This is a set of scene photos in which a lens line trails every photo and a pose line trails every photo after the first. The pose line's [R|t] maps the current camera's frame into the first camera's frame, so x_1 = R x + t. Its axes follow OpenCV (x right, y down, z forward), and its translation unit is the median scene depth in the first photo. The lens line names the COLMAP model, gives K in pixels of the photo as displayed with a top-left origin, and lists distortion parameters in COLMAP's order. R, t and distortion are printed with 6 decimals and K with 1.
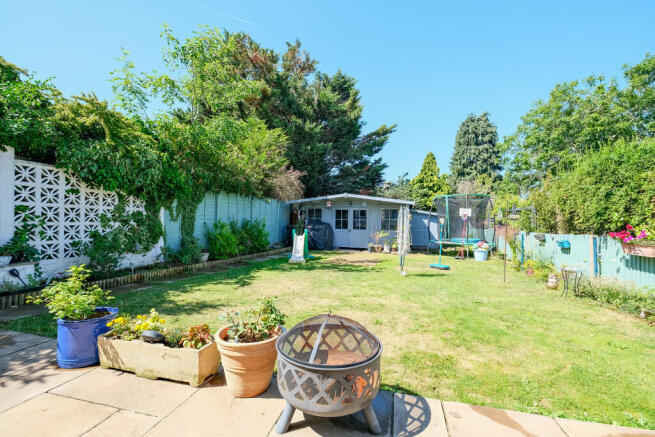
lens RADIAL K [[280.7, 0, 329.0], [0, 280.7, 217.4], [0, 0, 1]] dist [-0.007263, 0.000123]
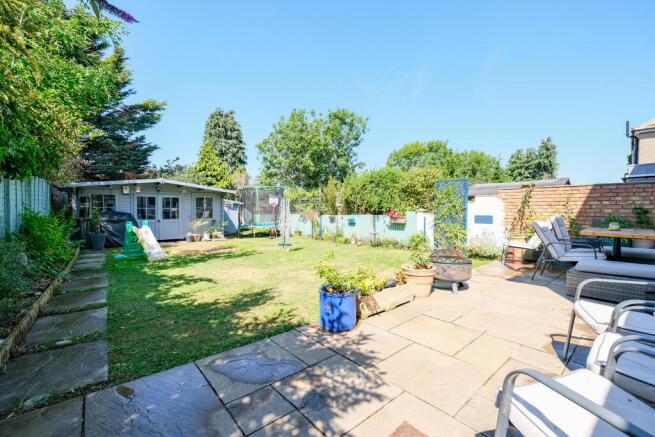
lens RADIAL K [[280.7, 0, 329.0], [0, 280.7, 217.4], [0, 0, 1]] dist [-0.007263, 0.000123]
pose [[0.580380, -0.040616, 0.813332, -0.238811], [0.002971, 0.998854, 0.047761, -0.002915], [-0.814341, -0.025303, 0.579836, 0.042377]]
